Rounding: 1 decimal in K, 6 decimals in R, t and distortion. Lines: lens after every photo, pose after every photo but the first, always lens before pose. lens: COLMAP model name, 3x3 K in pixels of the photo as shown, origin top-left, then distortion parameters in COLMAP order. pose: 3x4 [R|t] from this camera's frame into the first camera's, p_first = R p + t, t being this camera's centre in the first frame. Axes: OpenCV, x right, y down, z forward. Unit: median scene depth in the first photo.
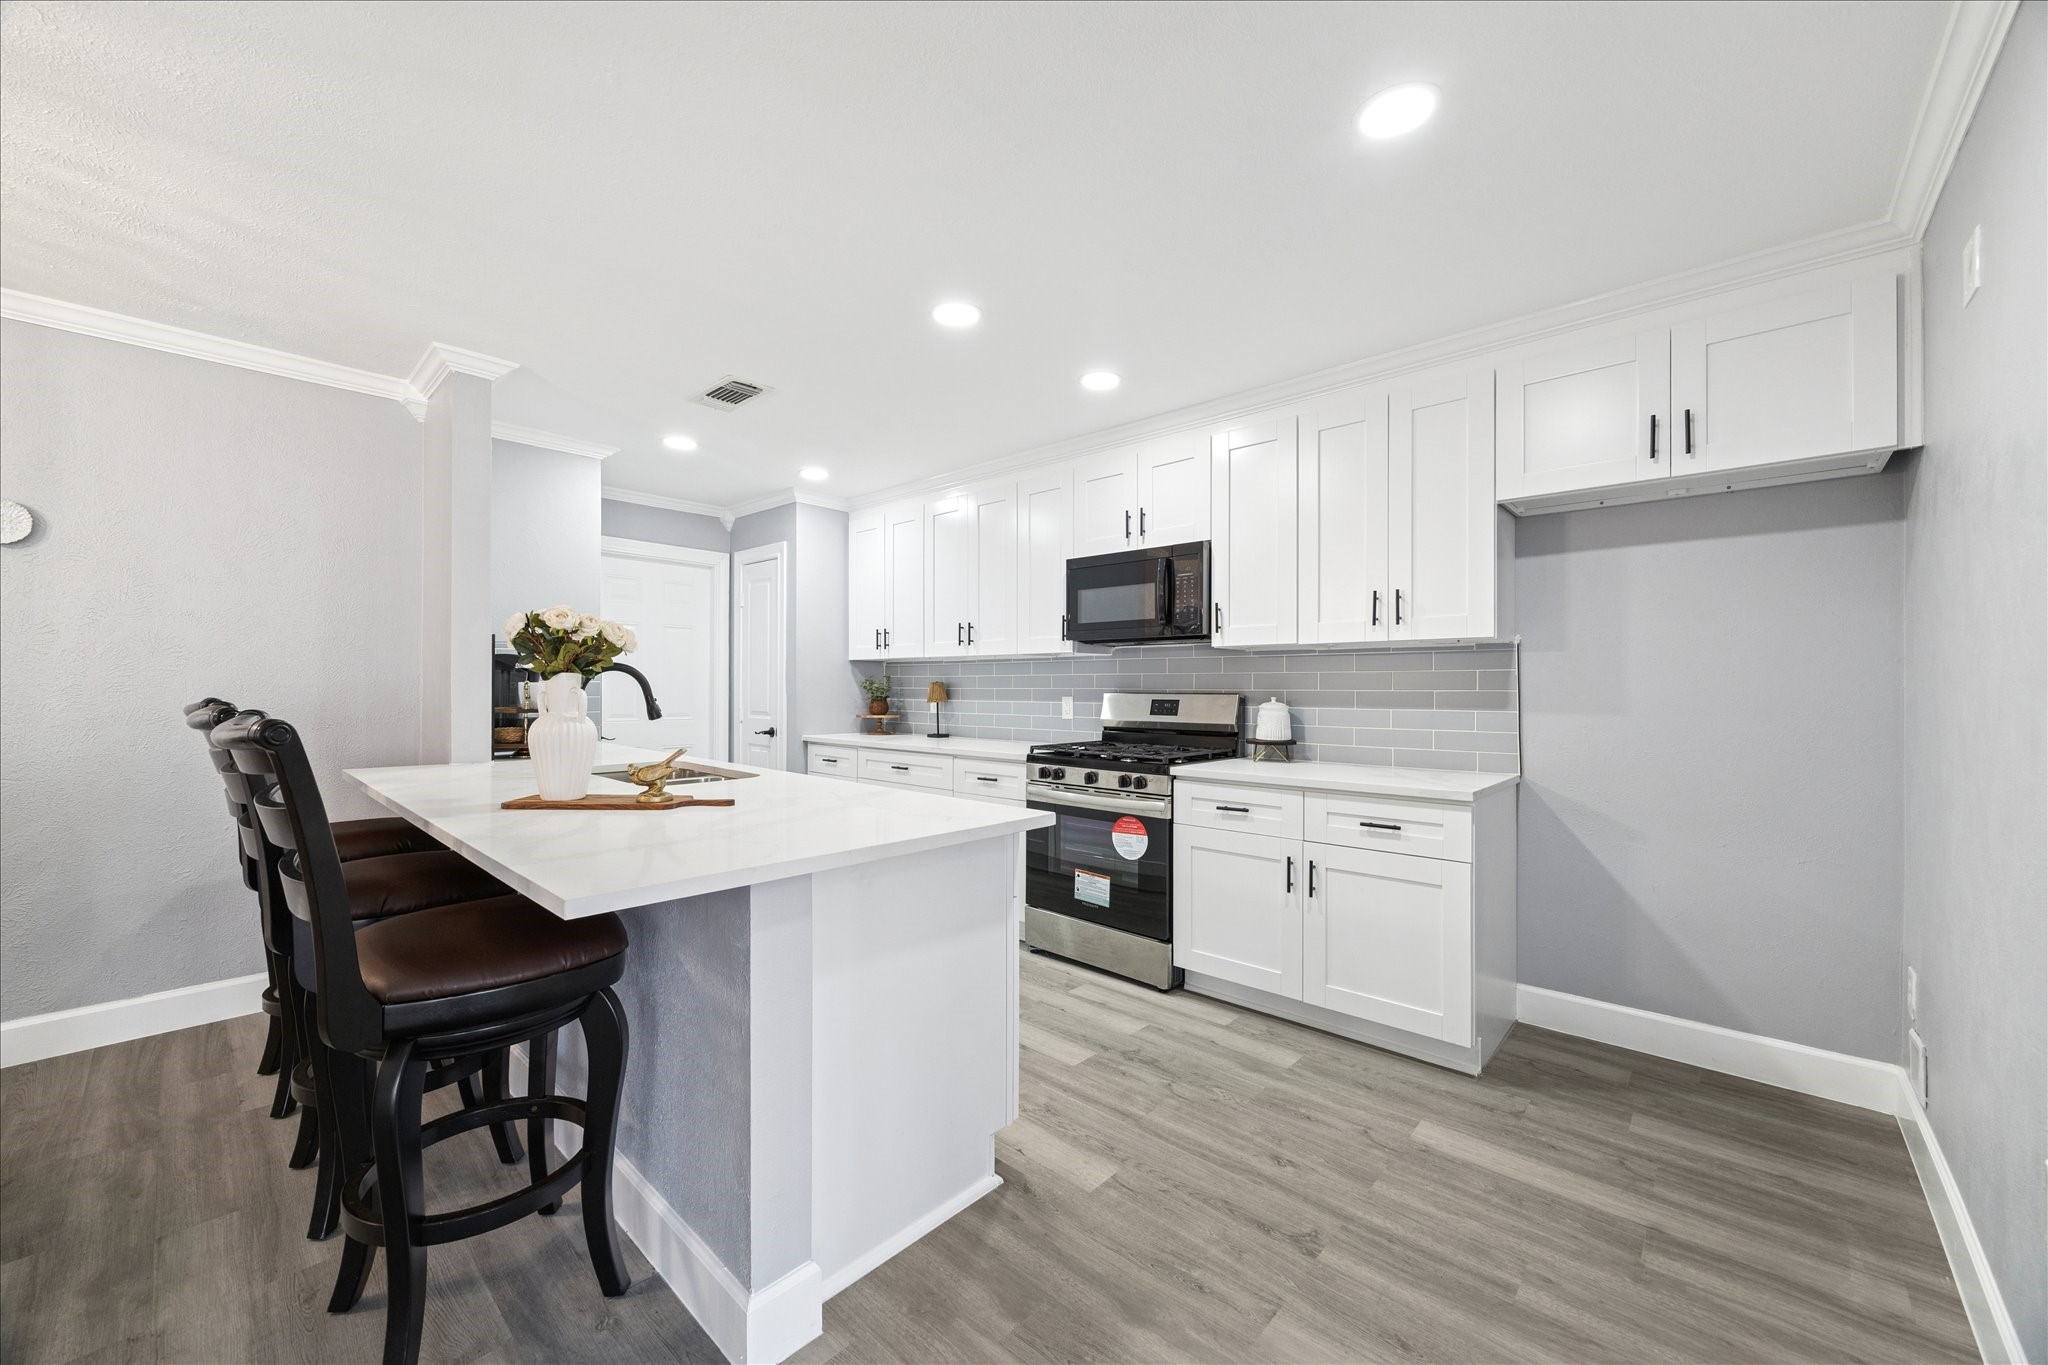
lens RADIAL K [[788.2, 0, 1030.4], [0, 788.2, 688.0], [0, 0, 1]] dist [0.000970, -0.000564]
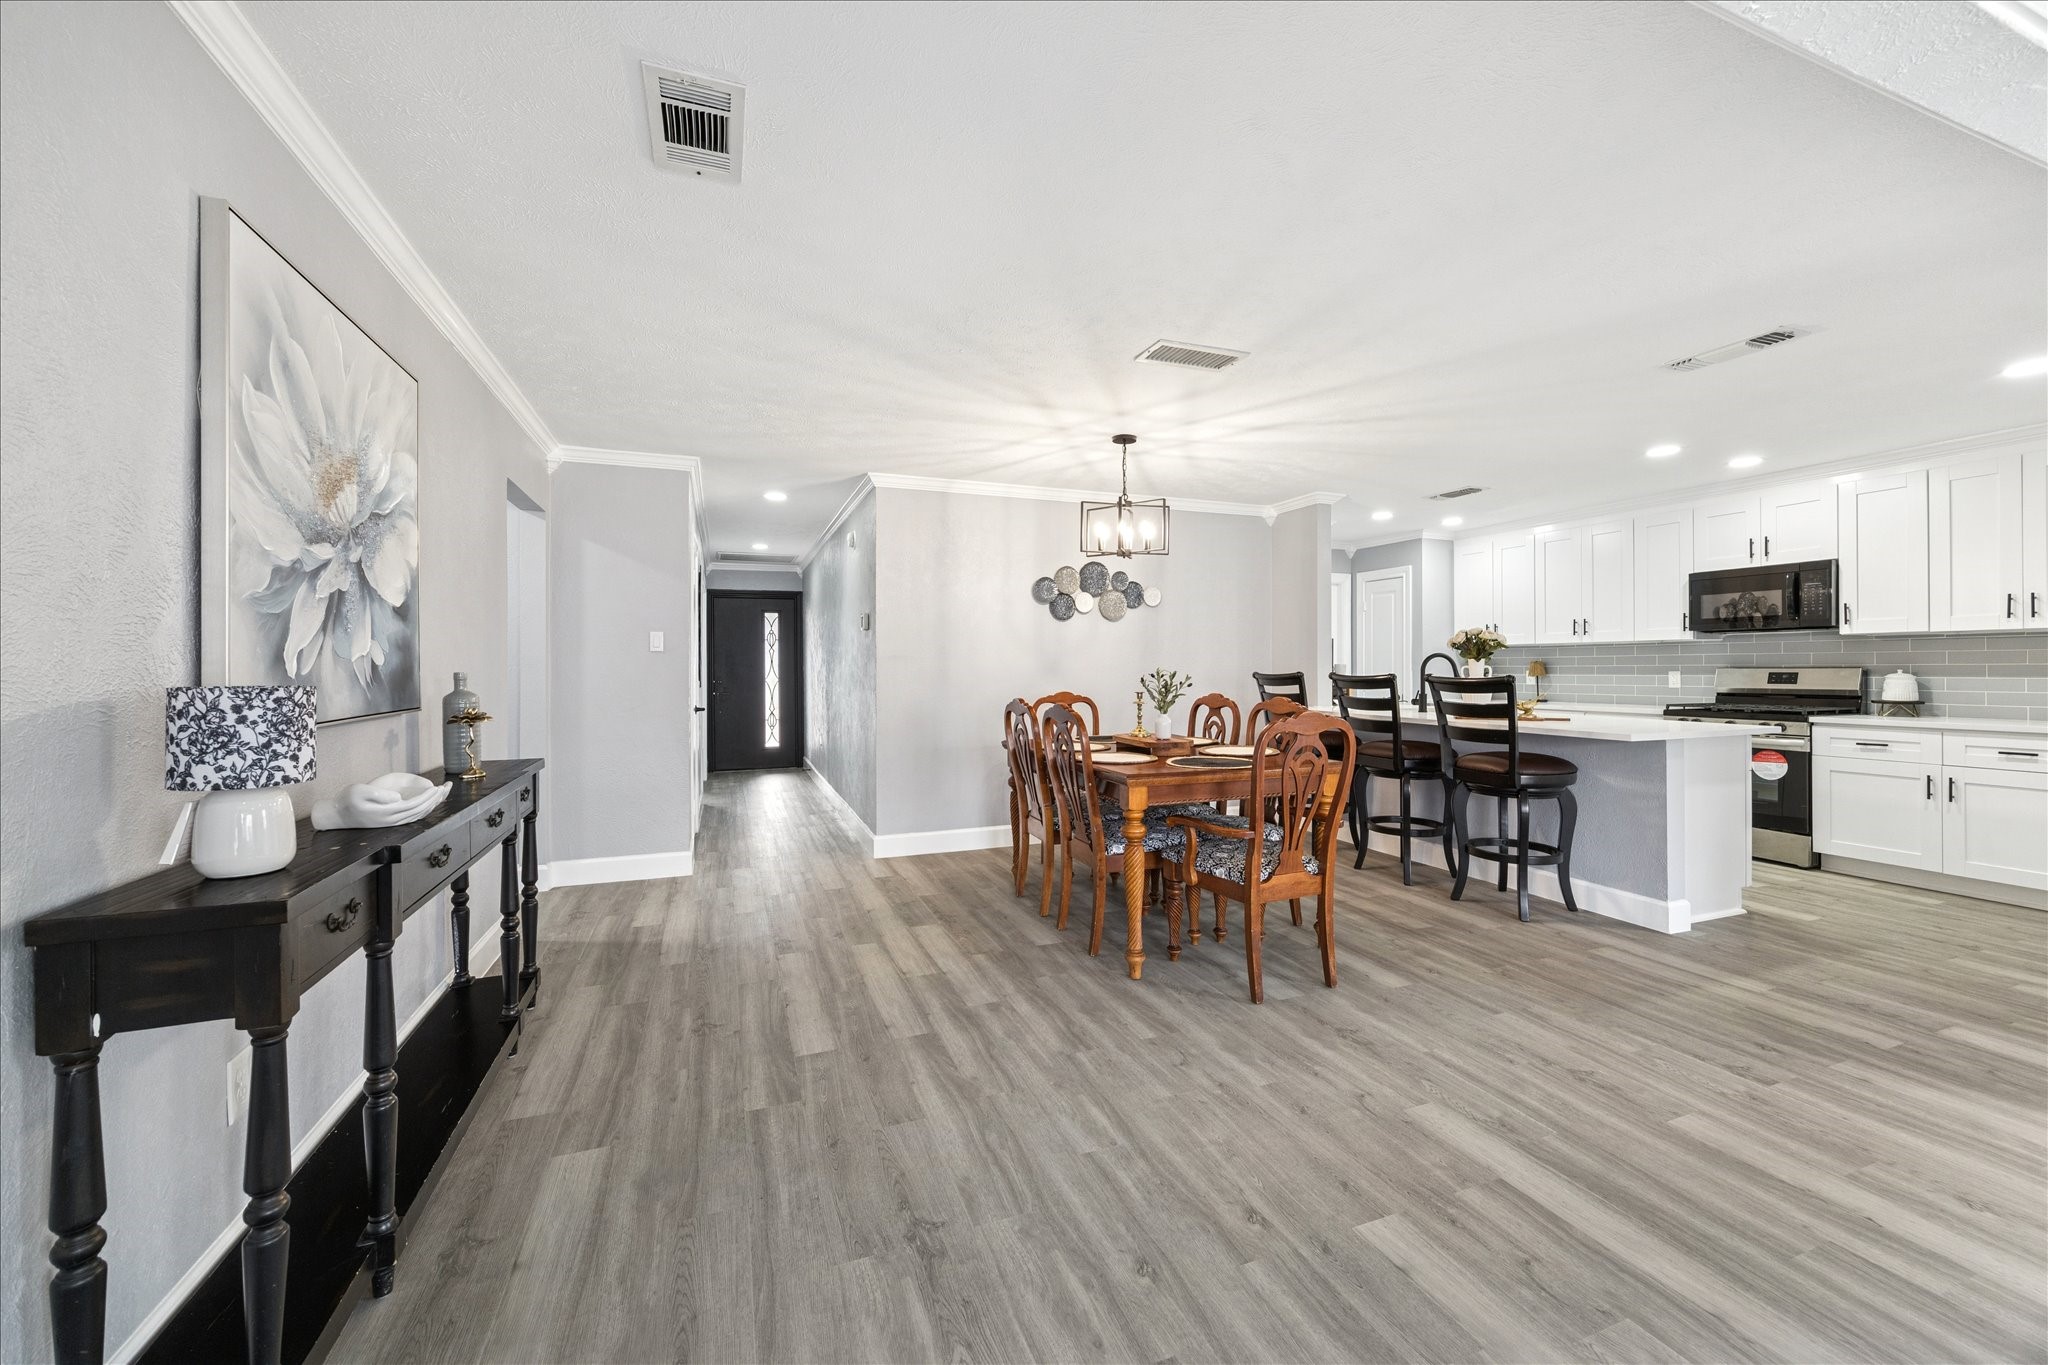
lens RADIAL K [[791.4, 0, 1022.4], [0, 791.4, 669.9], [0, 0, 1]] dist [-0.000002, -0.000300]
pose [[0.894484, -0.006266, -0.447056, -0.713439], [0.006960, 0.999976, -0.000090, 0.002418], [0.447045, -0.003031, 0.894506, -1.473935]]
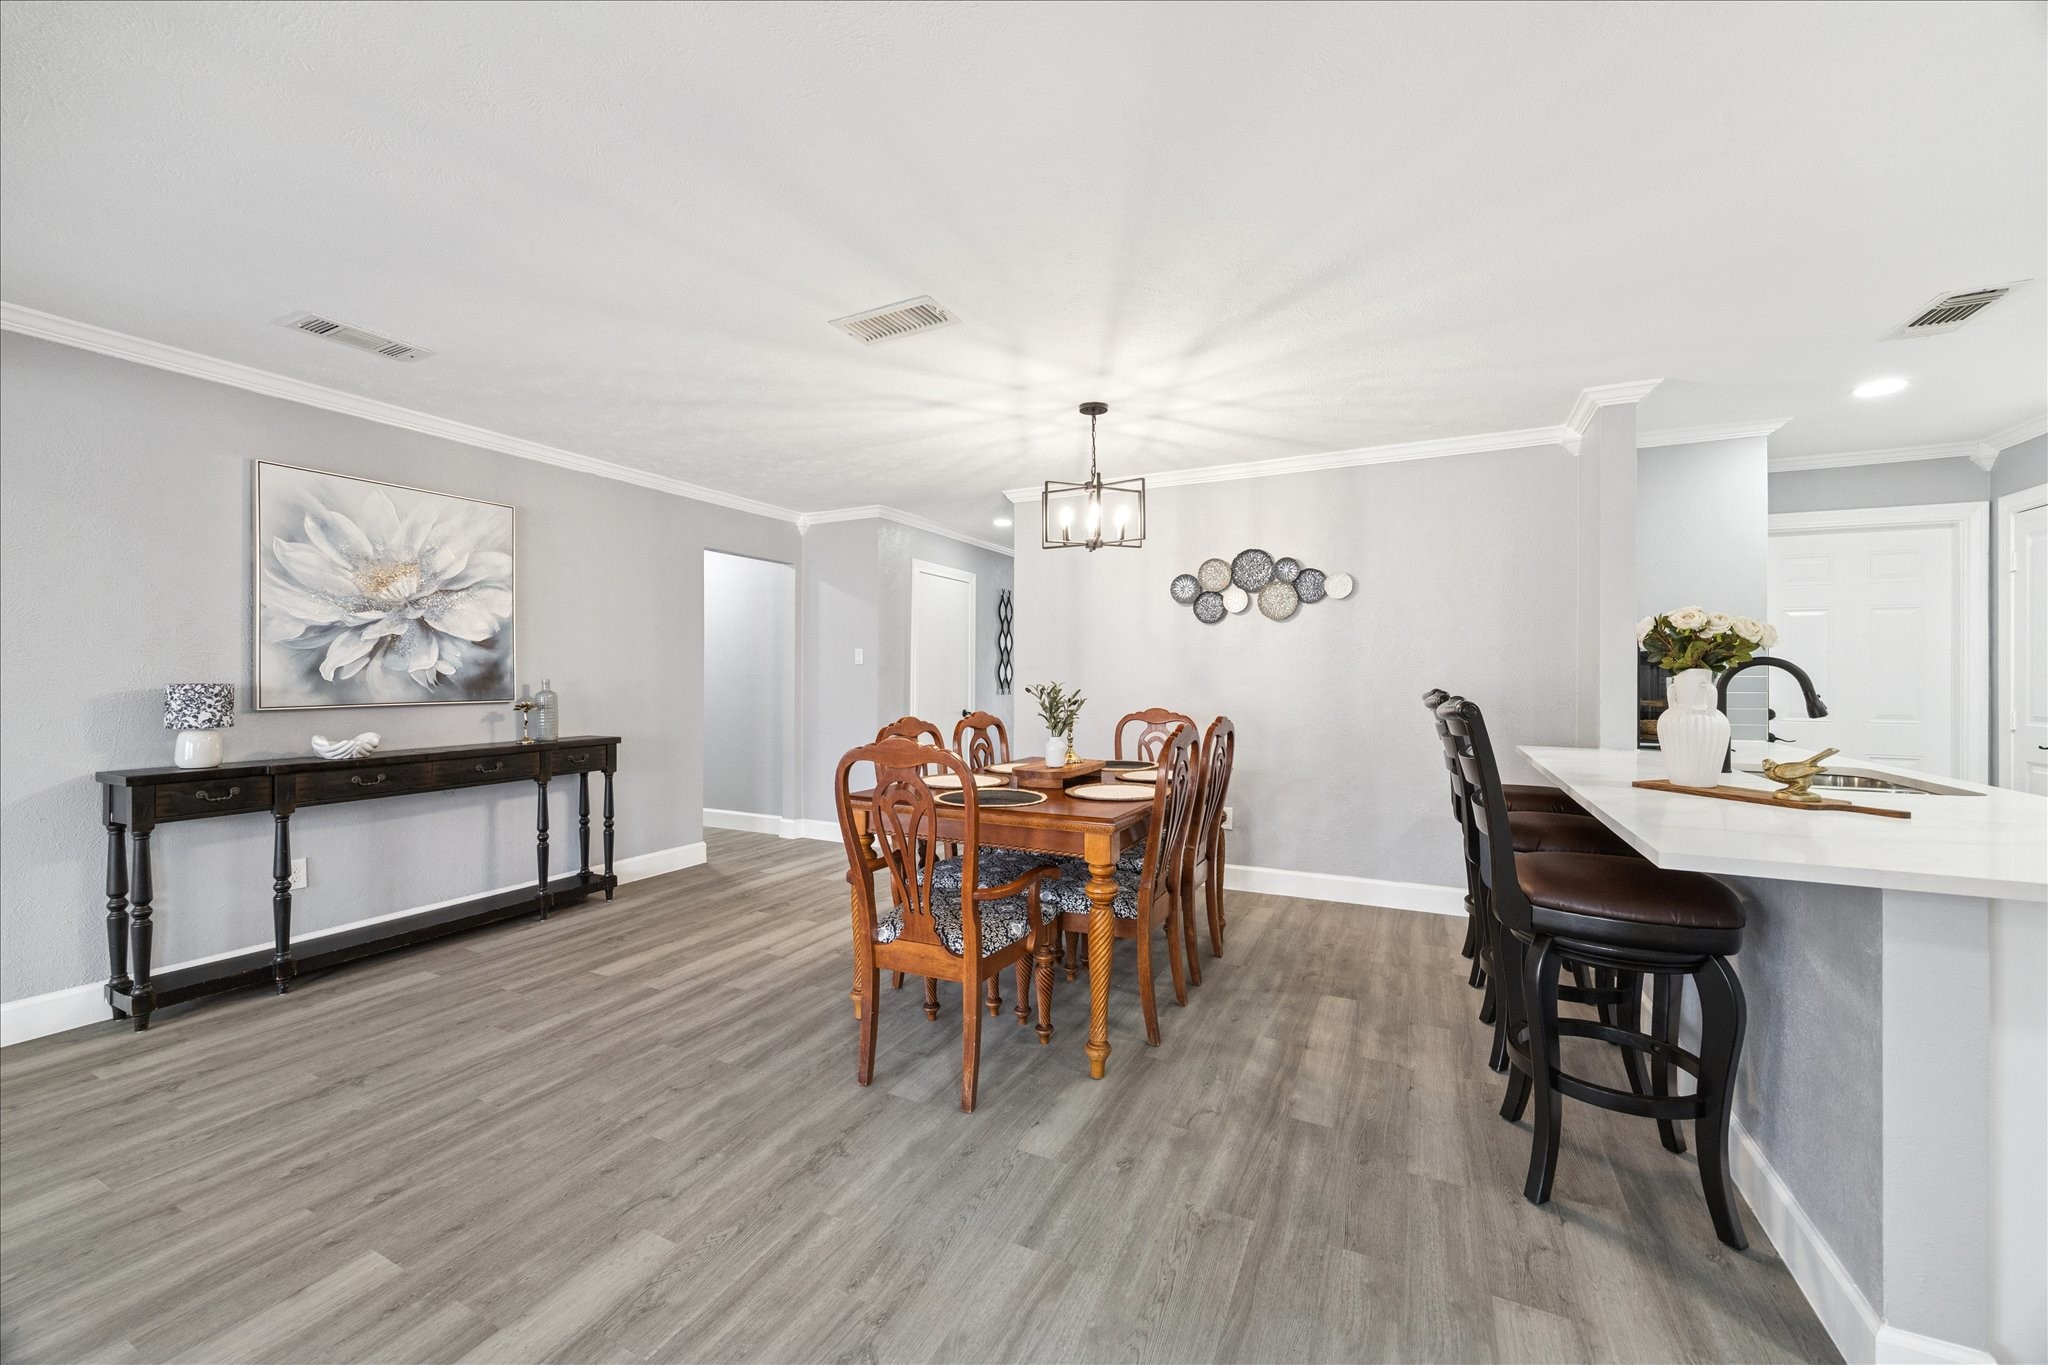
lens RADIAL K [[779.9, 0, 1021.5], [0, 779.9, 676.2], [0, 0, 1]] dist [-0.001606, -0.000233]
pose [[0.274741, -0.005242, -0.961504, 0.172684], [-0.003672, 0.999972, -0.006501, 0.001270], [0.961511, 0.005316, 0.274714, -0.168488]]
